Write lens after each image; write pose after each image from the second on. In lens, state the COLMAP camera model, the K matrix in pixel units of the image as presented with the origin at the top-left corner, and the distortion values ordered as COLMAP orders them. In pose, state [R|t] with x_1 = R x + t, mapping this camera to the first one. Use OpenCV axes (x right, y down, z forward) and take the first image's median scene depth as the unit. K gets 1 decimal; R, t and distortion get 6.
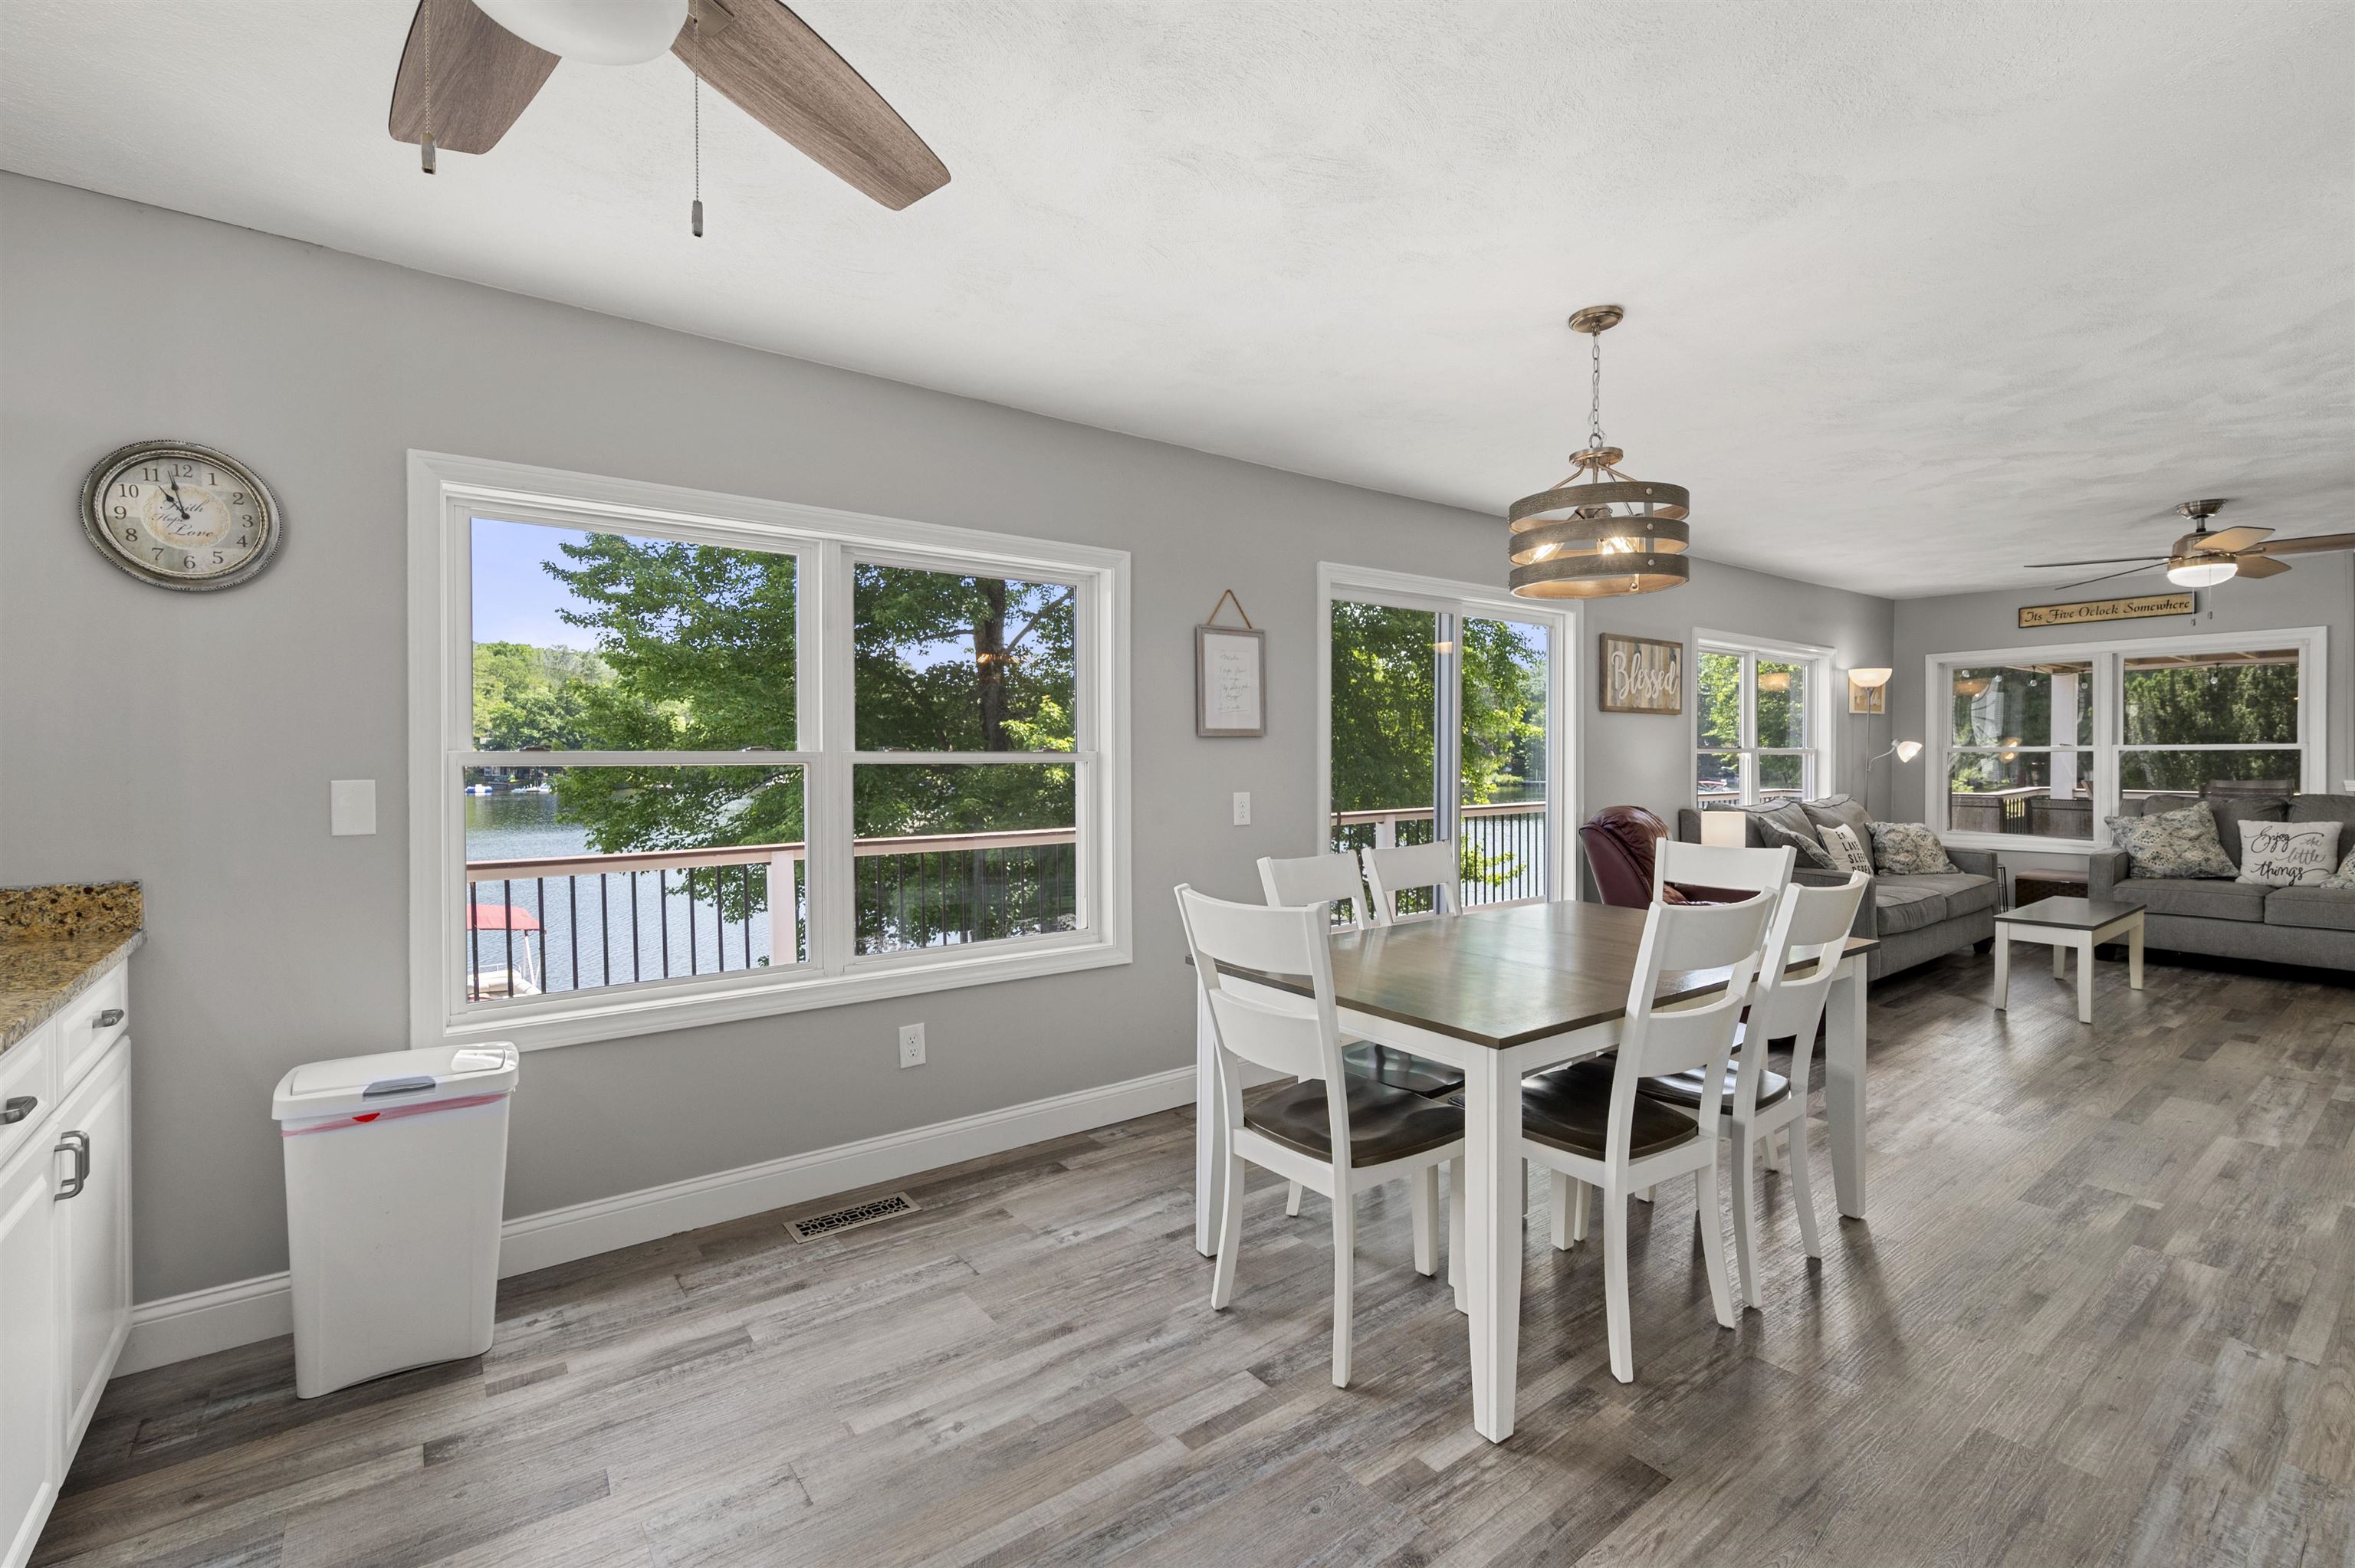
lens RADIAL K [[1045.1, 0, 1166.1], [0, 1045.1, 769.3], [0, 0, 1]] dist [-0.002662, 0.001178]
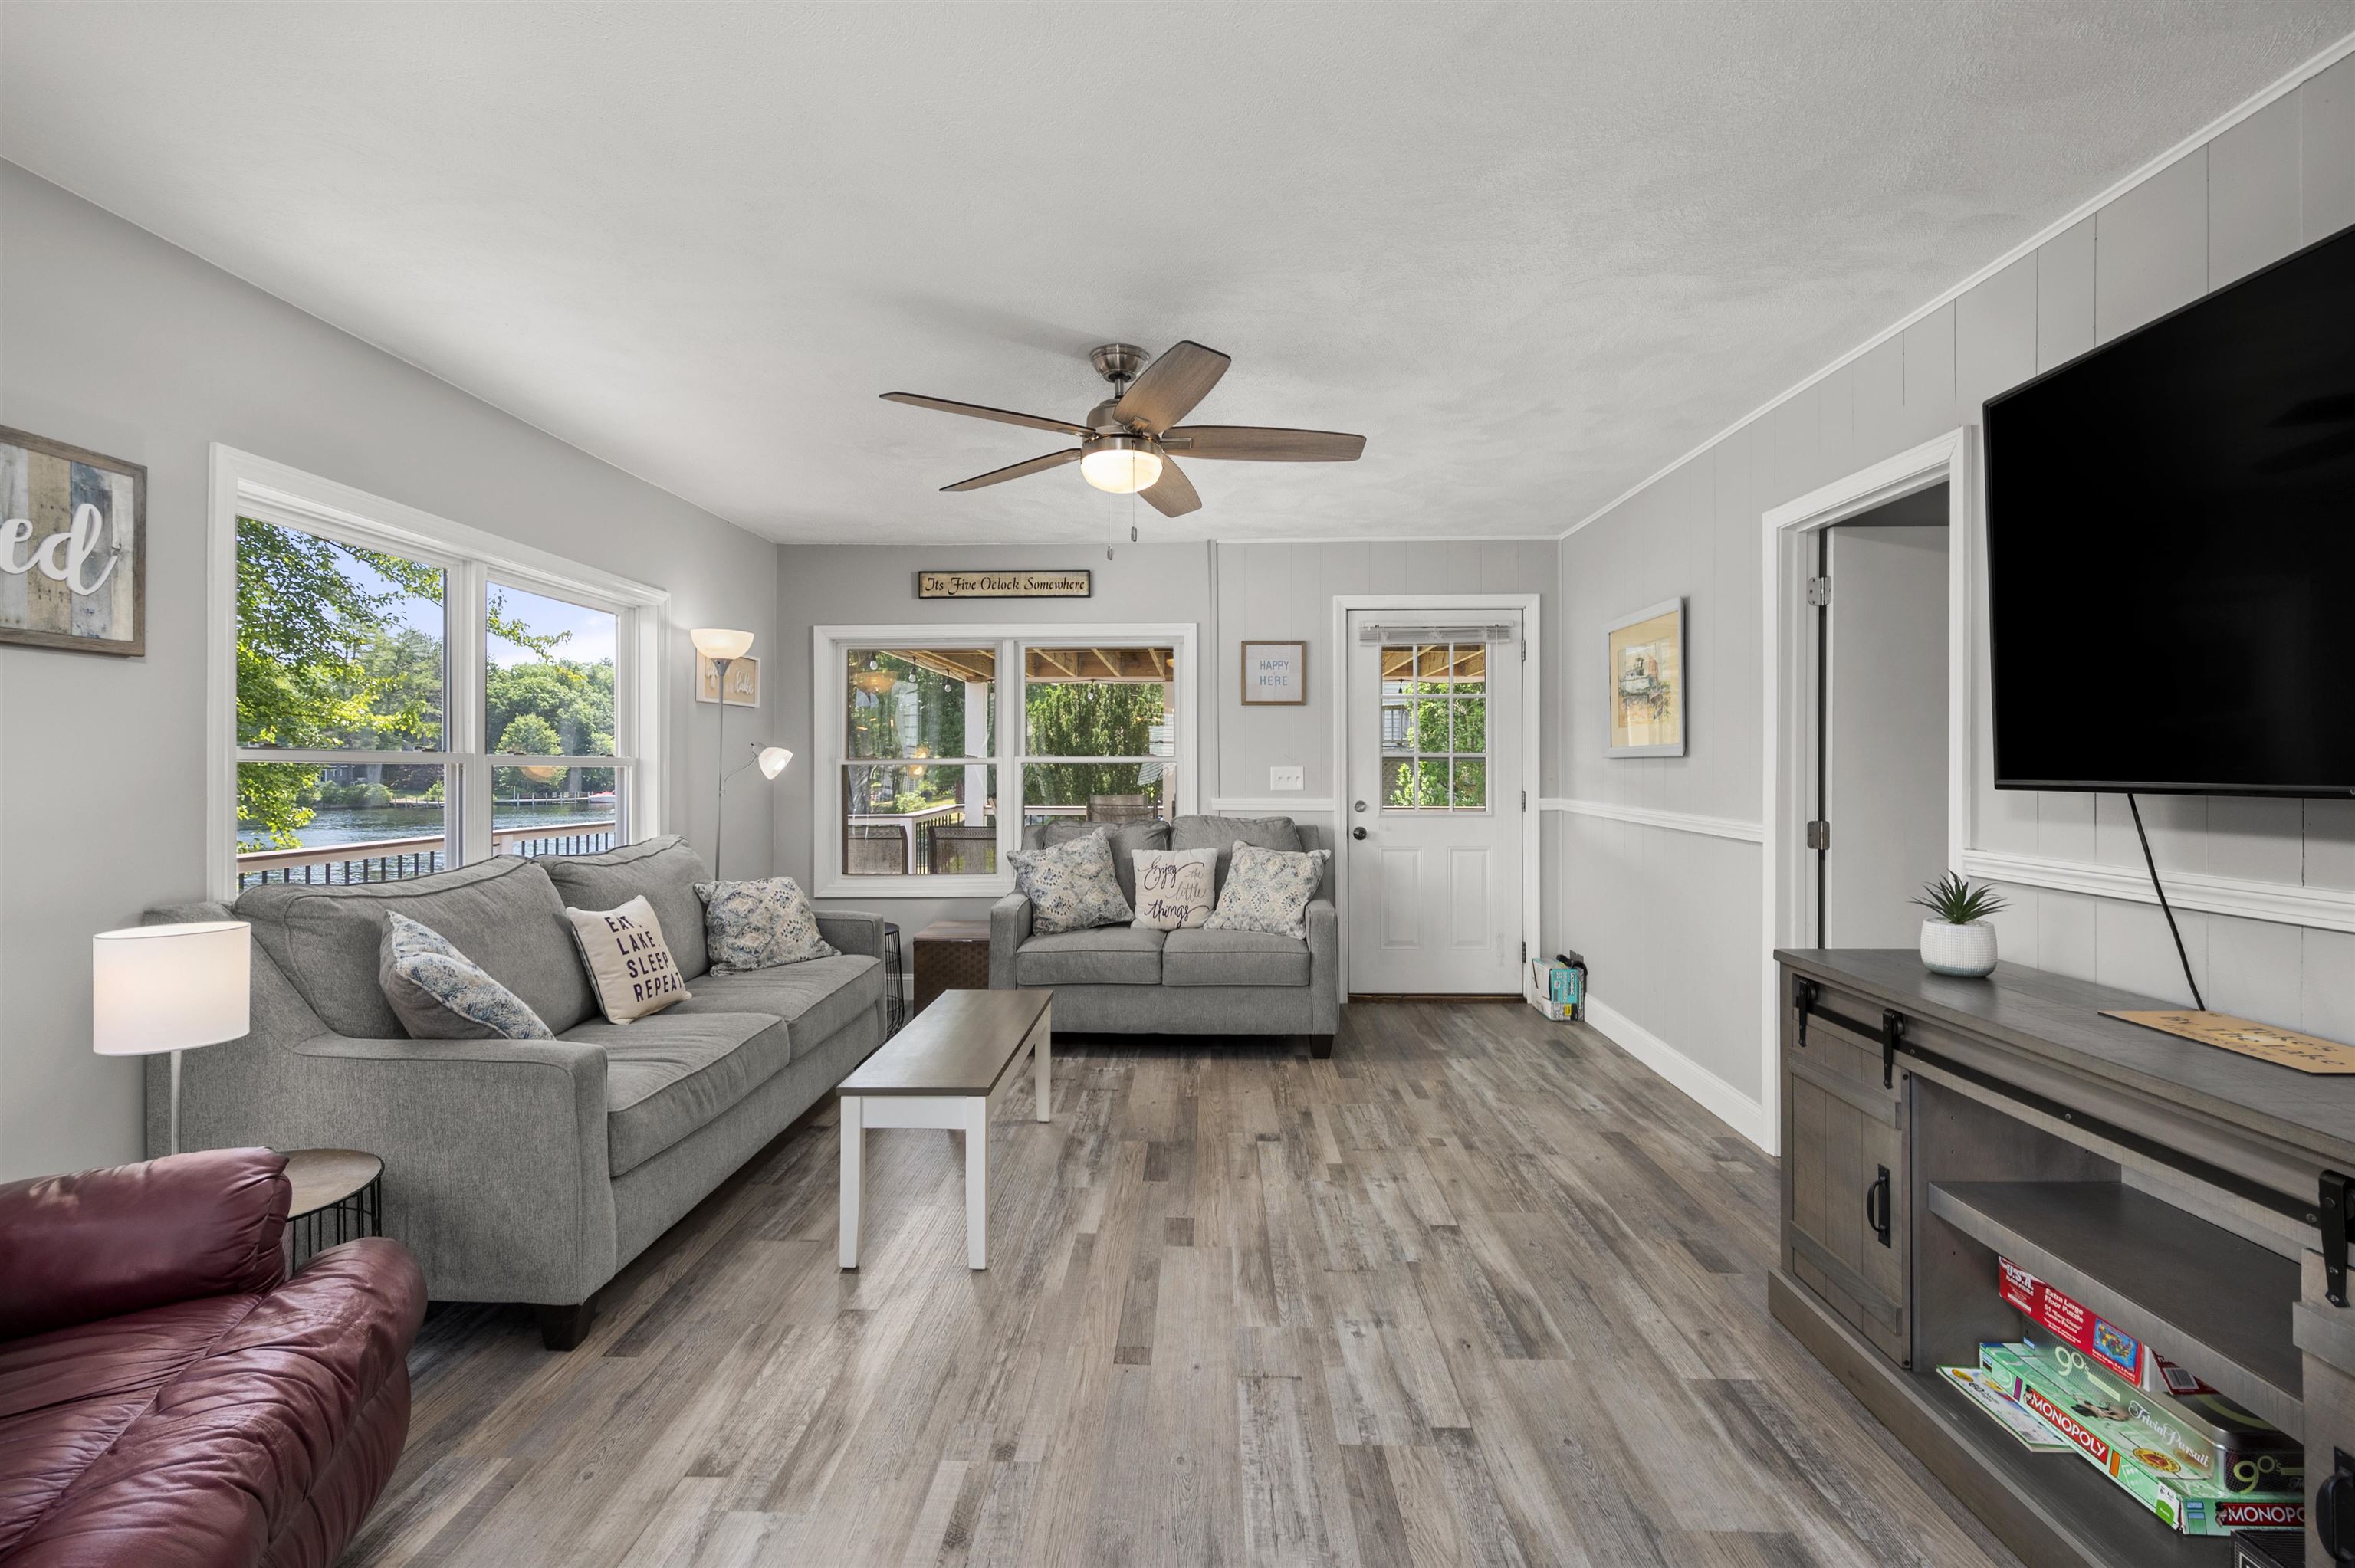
lens RADIAL K [[1045.1, 0, 1187.7], [0, 1045.1, 765.2], [0, 0, 1]] dist [-0.002662, 0.001178]
pose [[0.624115, 0.005434, 0.781313, 0.419920], [0.007935, 0.999880, -0.013292, -0.005601], [-0.781292, 0.014495, 0.623997, 0.458507]]
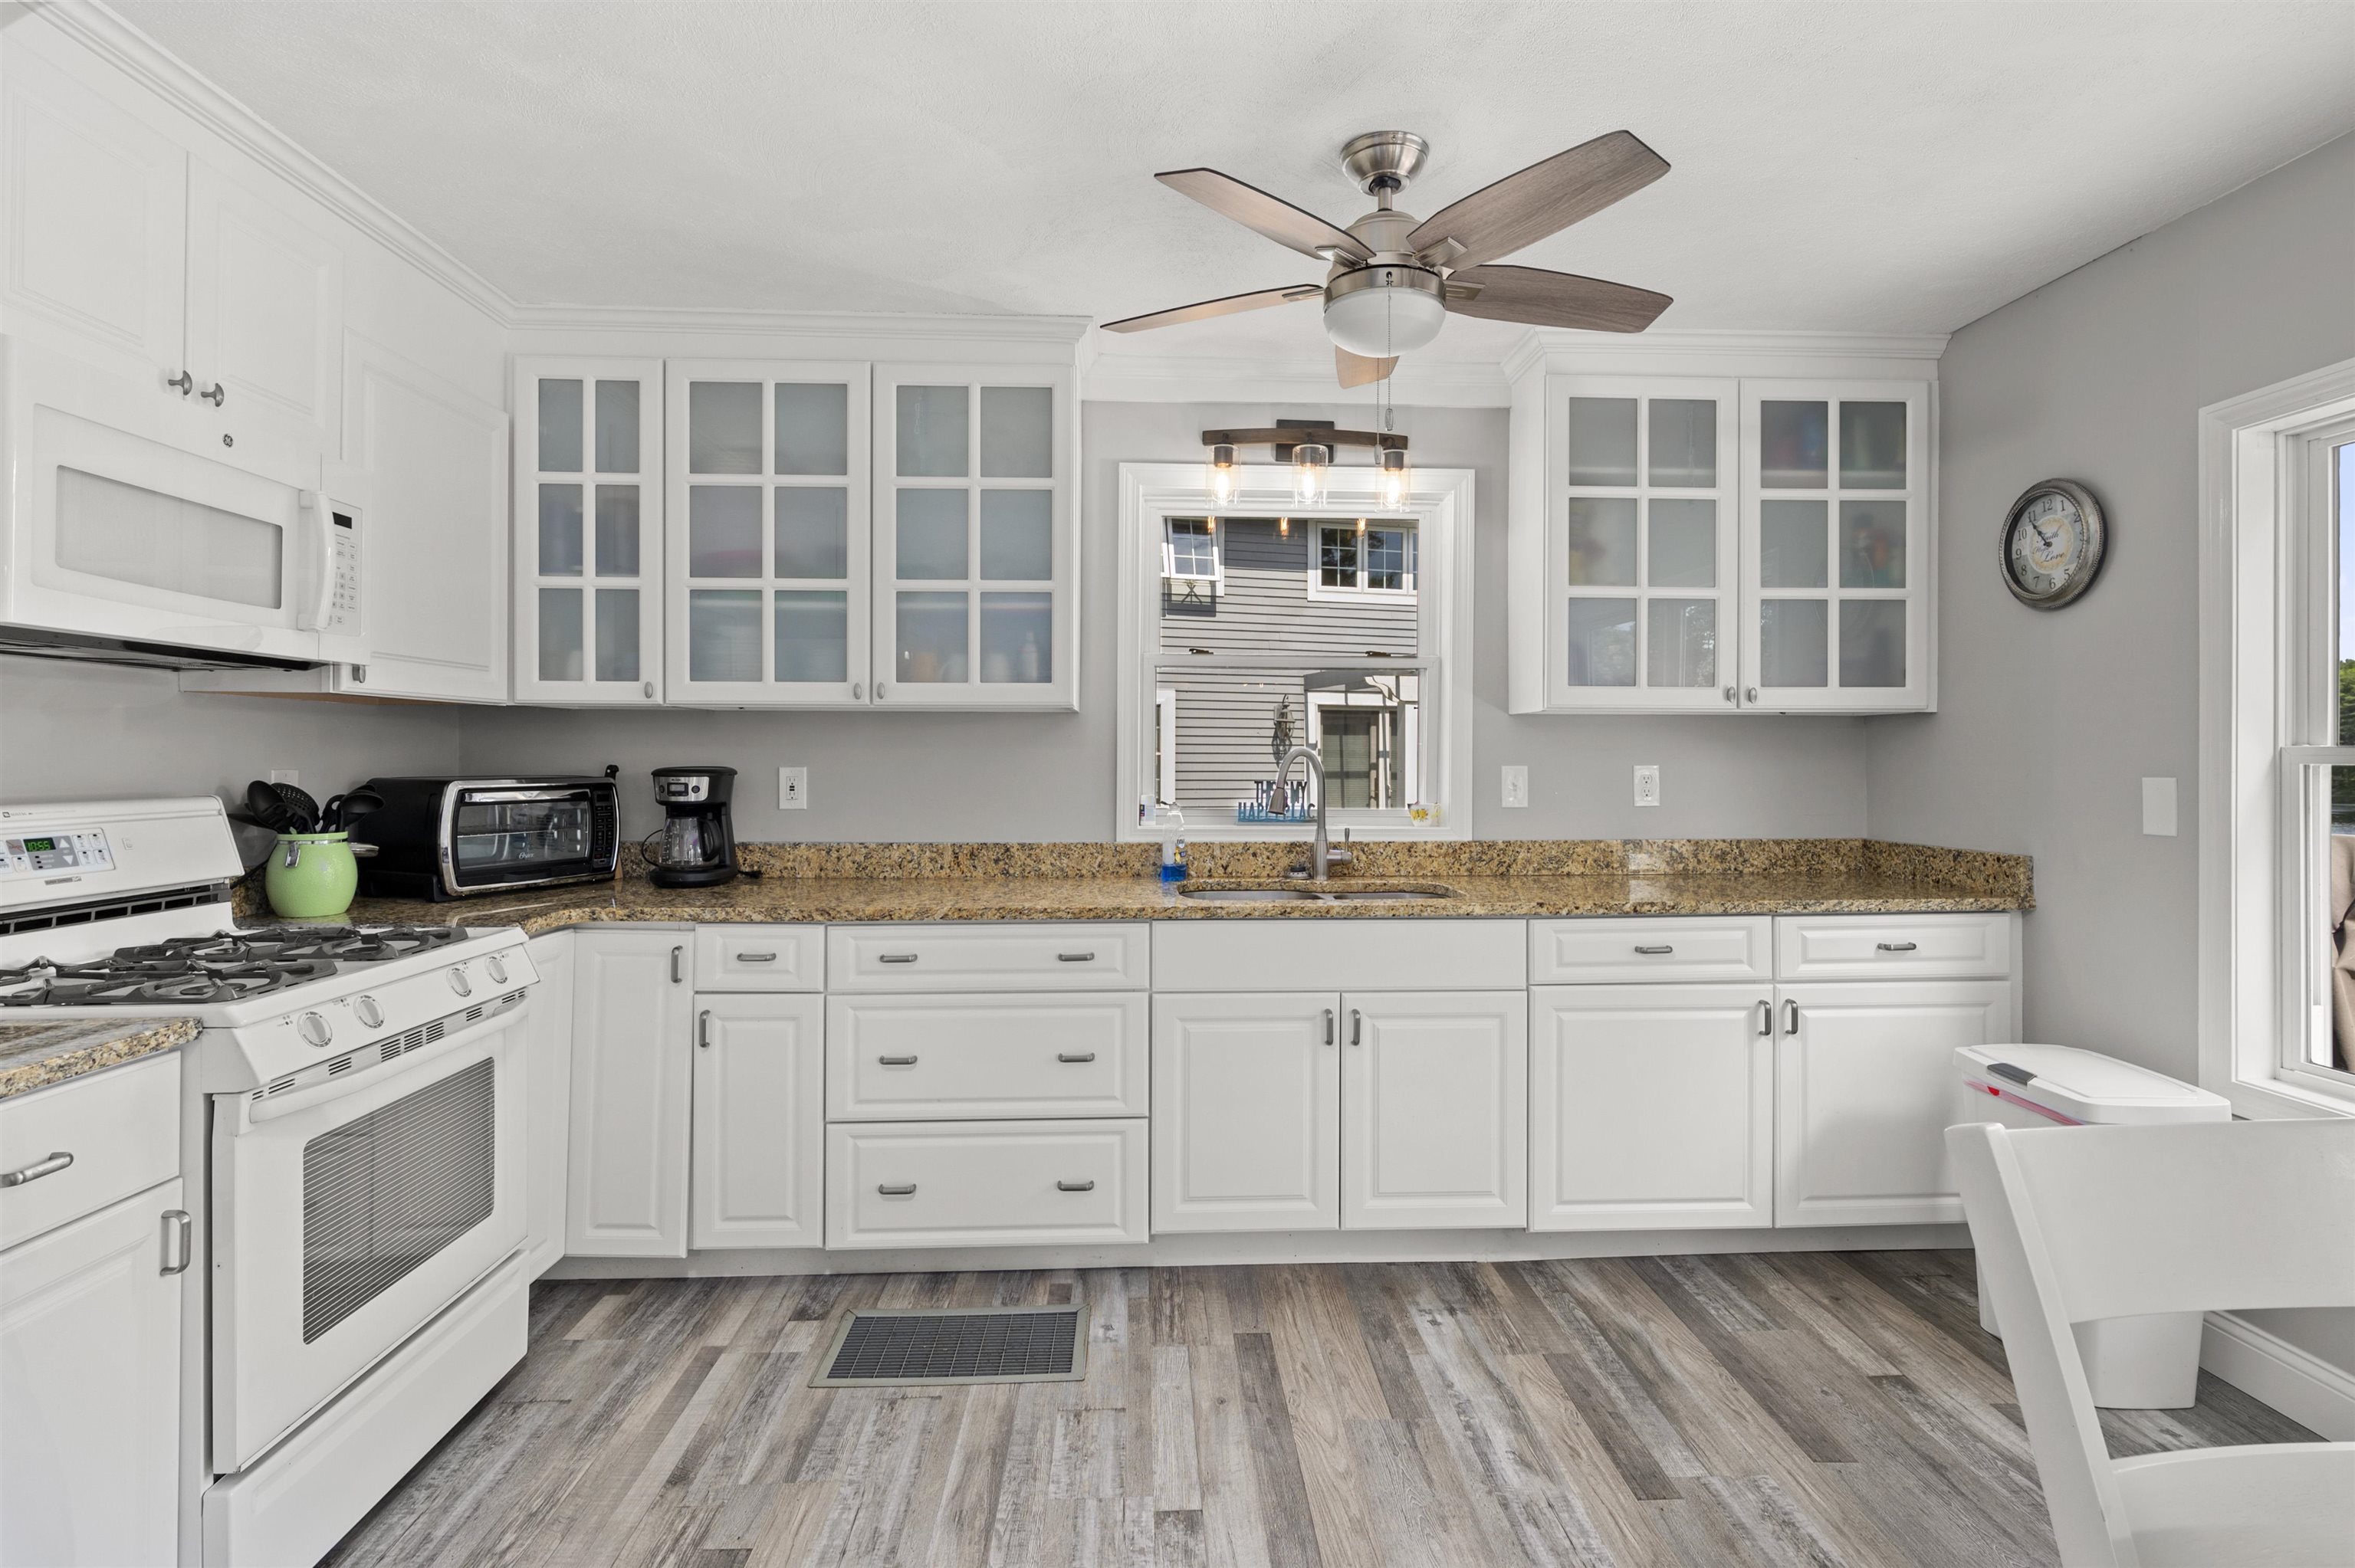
lens RADIAL K [[1116.2, 0, 1175.3], [0, 1116.2, 759.9], [0, 0, 1]] dist [-0.003784, 0.002891]
pose [[-0.578485, 0.004659, -0.815679, 0.220875], [-0.007233, 0.999915, 0.010841, -0.004036], [0.815661, 0.012171, -0.578403, 0.329419]]
